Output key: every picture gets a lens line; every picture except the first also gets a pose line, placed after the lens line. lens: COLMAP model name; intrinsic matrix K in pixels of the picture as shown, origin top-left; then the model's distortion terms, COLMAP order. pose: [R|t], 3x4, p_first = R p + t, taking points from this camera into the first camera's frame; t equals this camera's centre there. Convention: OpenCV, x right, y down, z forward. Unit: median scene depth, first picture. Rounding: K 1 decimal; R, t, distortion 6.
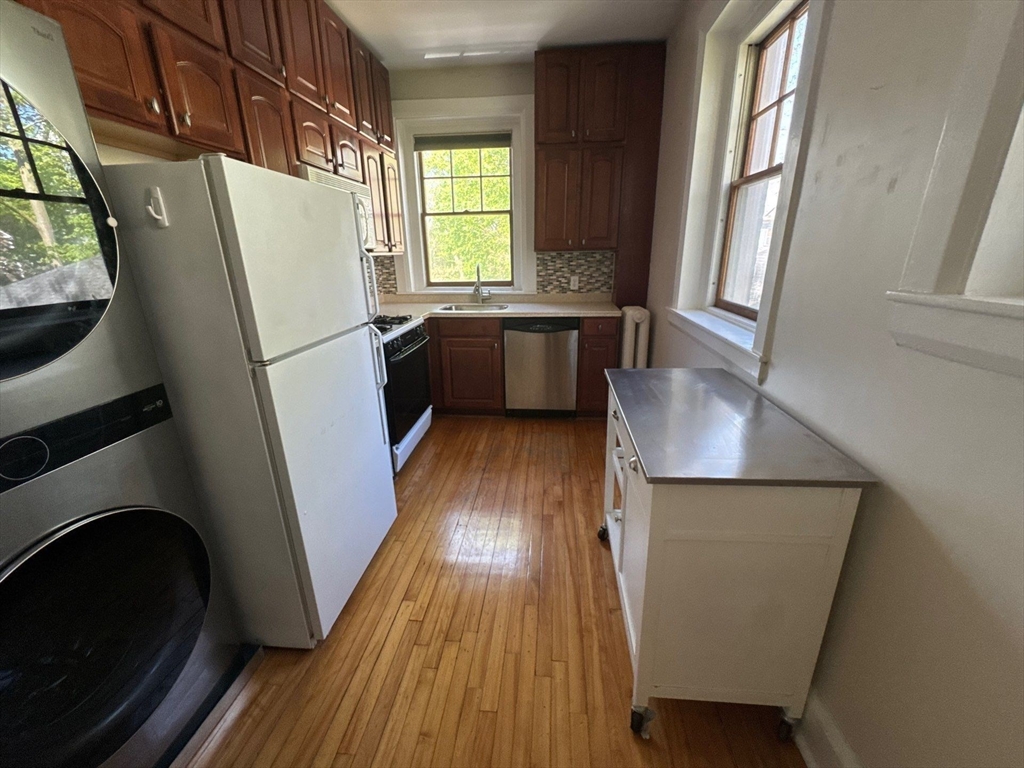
lens RADIAL K [[412.1, 0, 512.6], [0, 412.1, 384.9], [0, 0, 1]] dist [-0.006592, 0.000153]
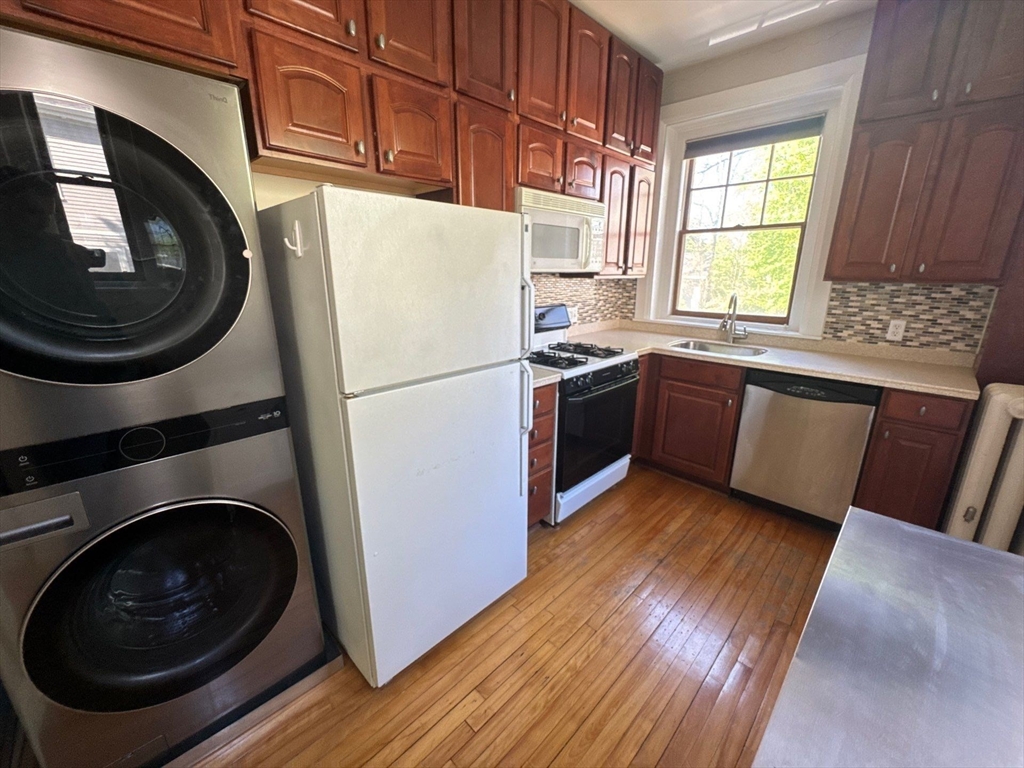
lens RADIAL K [[412.1, 0, 512.6], [0, 412.1, 384.9], [0, 0, 1]] dist [-0.006592, 0.000153]
pose [[0.776931, 0.187442, -0.601035, 0.095973], [-0.209623, 0.977198, 0.033783, -0.068257], [0.593663, 0.099744, 0.798508, 0.163445]]
